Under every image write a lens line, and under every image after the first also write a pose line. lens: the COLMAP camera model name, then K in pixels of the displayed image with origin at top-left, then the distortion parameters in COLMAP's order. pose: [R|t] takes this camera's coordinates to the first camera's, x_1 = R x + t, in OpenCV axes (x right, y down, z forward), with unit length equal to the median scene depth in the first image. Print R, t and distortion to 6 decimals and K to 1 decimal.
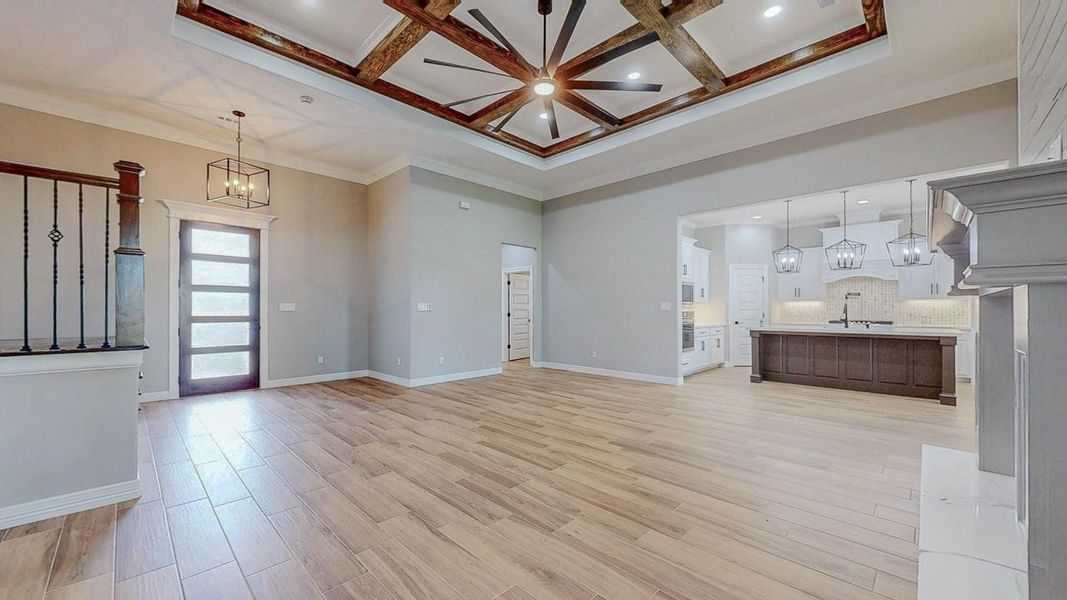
lens RADIAL K [[403.2, 0, 556.4], [0, 403.2, 313.7], [0, 0, 1]] dist [0.000834, 0.000071]
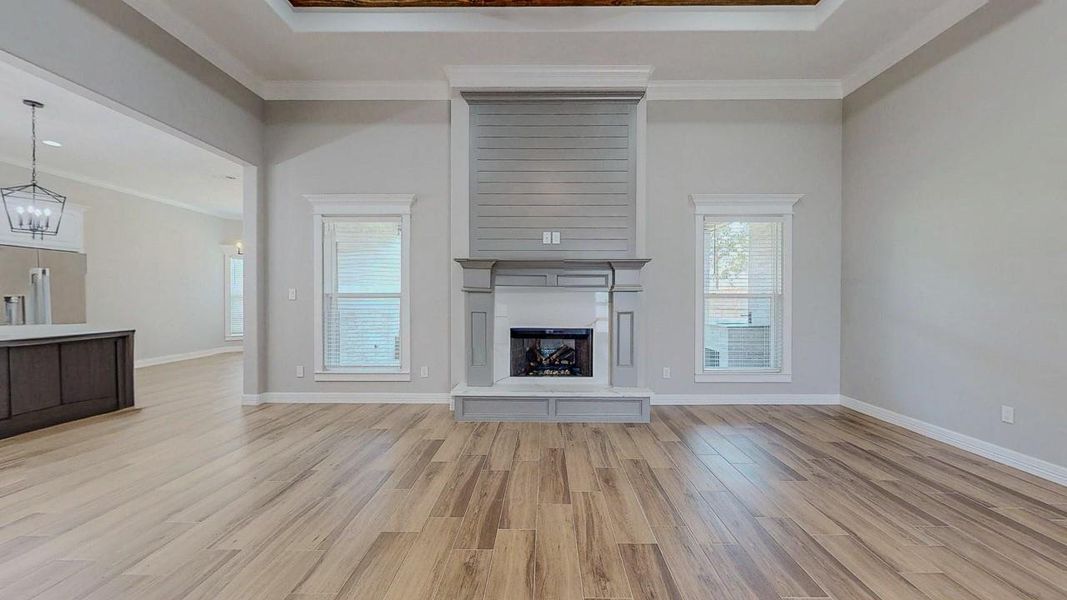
lens RADIAL K [[423.5, 0, 541.6], [0, 423.5, 303.2], [0, 0, 1]] dist [-0.000024, 0.000162]
pose [[-0.664553, -0.005954, 0.747218, -0.250360], [0.004449, 0.999919, 0.011924, -0.008477], [-0.747228, 0.011249, -0.664473, 0.988775]]
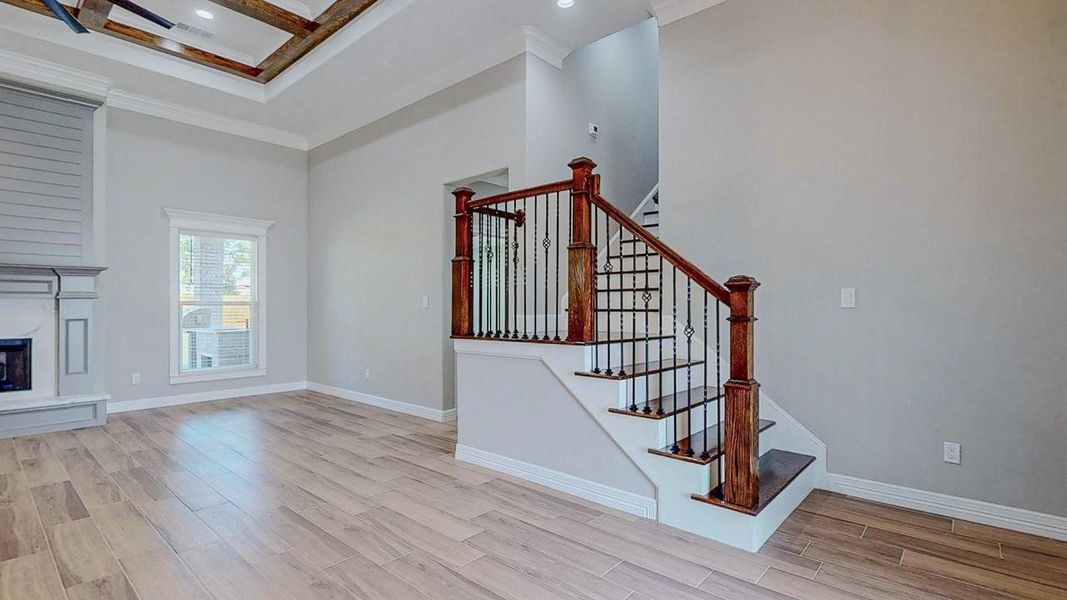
lens RADIAL K [[509.1, 0, 544.4], [0, 509.1, 304.8], [0, 0, 1]] dist [-0.001242, -0.000373]
pose [[-0.999893, 0.002038, -0.014485, -0.671434], [0.002017, 0.999997, 0.001436, -0.007872], [0.014488, 0.001407, -0.999894, 1.347463]]
